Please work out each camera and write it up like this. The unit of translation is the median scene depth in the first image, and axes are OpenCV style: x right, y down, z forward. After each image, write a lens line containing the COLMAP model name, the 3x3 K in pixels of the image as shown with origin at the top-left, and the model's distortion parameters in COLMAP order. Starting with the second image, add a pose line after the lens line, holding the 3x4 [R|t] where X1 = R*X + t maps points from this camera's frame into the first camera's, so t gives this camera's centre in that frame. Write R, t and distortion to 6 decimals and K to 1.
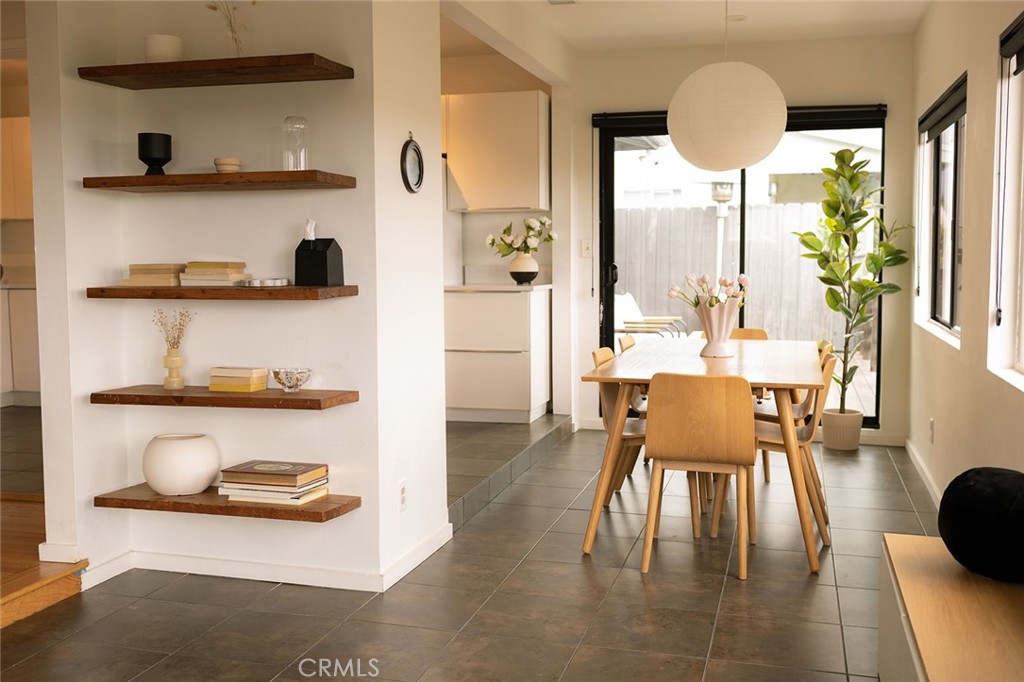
lens RADIAL K [[998.2, 0, 512.0], [0, 998.2, 341.0], [0, 0, 1]] dist [0.011944, 0.005791]
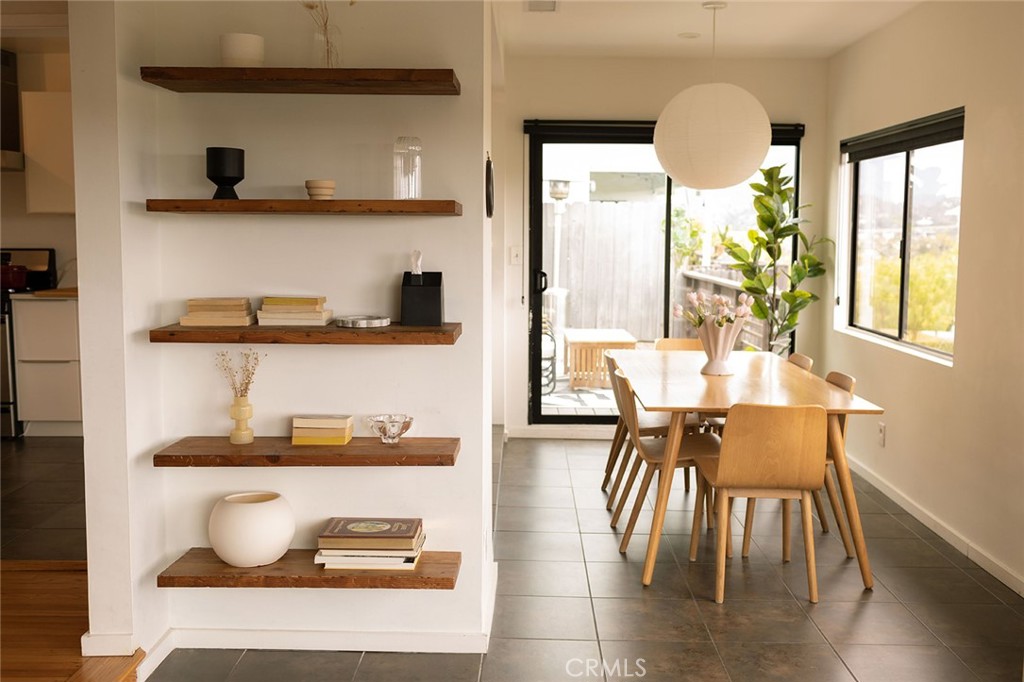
lens RADIAL K [[972.5, 0, 512.0], [0, 972.5, 341.0], [0, 0, 1]] dist [0.009805, 0.007664]
pose [[0.965621, -0.017372, 0.259372, -0.330204], [0.011416, 0.999636, 0.024452, -0.058327], [-0.259702, -0.020650, 0.965468, 0.126364]]
